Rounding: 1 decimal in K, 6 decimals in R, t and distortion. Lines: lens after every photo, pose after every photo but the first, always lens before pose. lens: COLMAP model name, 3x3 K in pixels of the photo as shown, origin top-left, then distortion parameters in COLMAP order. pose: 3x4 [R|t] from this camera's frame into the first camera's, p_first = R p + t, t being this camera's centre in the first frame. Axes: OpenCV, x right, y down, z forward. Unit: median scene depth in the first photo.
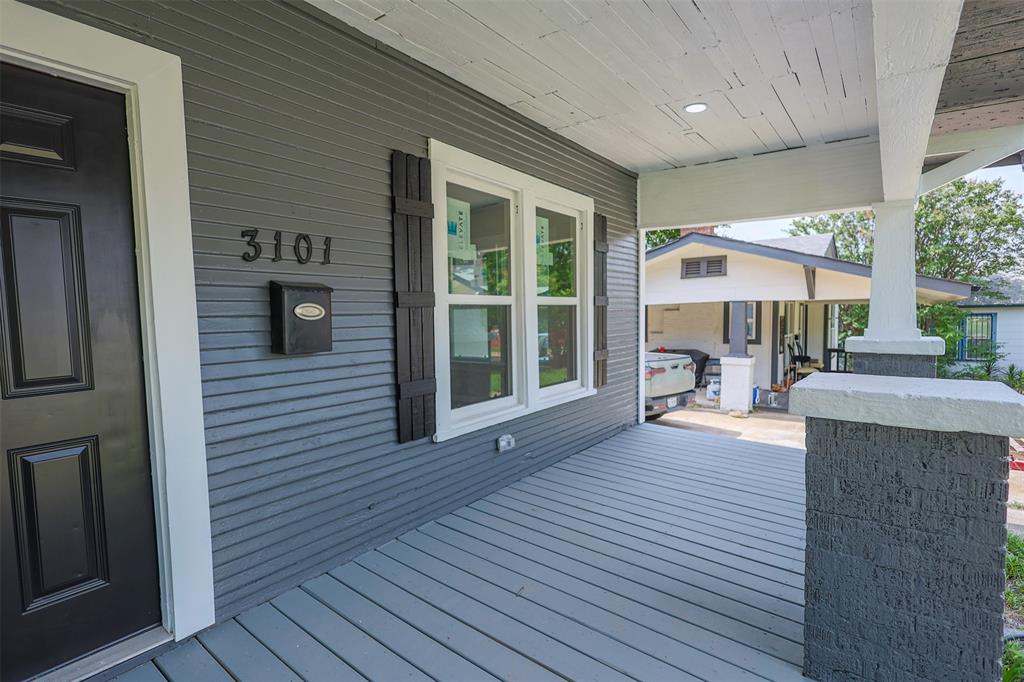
lens RADIAL K [[499.4, 0, 515.9], [0, 499.4, 340.5], [0, 0, 1]] dist [-0.000741, -0.000071]
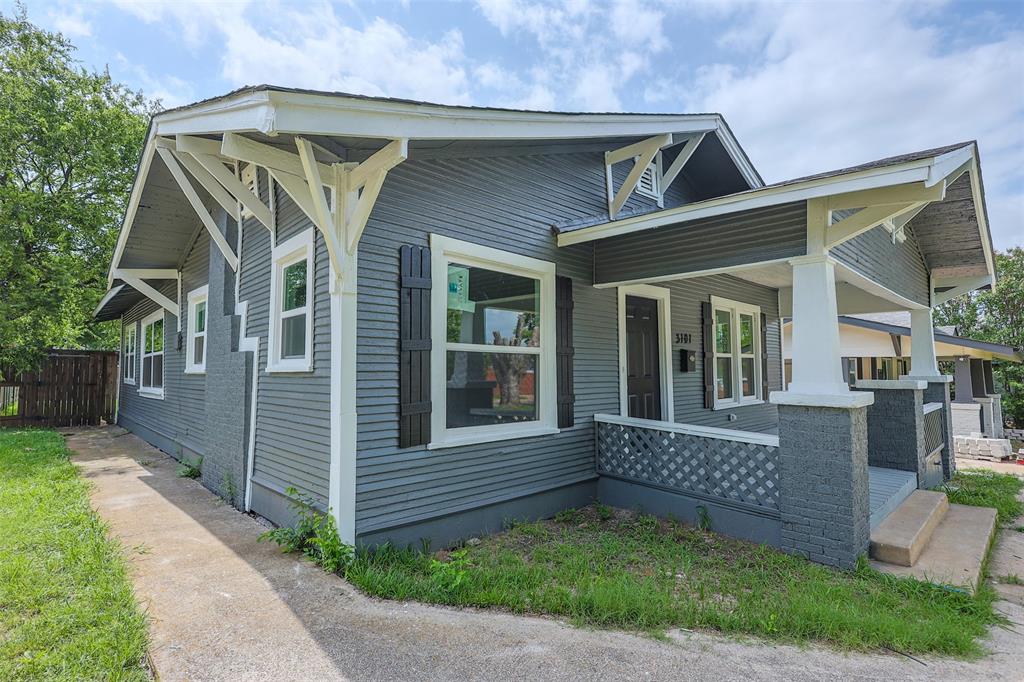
lens RADIAL K [[499.4, 0, 510.4], [0, 499.4, 341.4], [0, 0, 1]] dist [-0.000741, -0.000071]
pose [[0.984929, 0.003858, -0.172917, -0.601977], [-0.022227, 0.994285, -0.104420, 0.114739], [0.171525, 0.106690, 0.979386, -1.392625]]
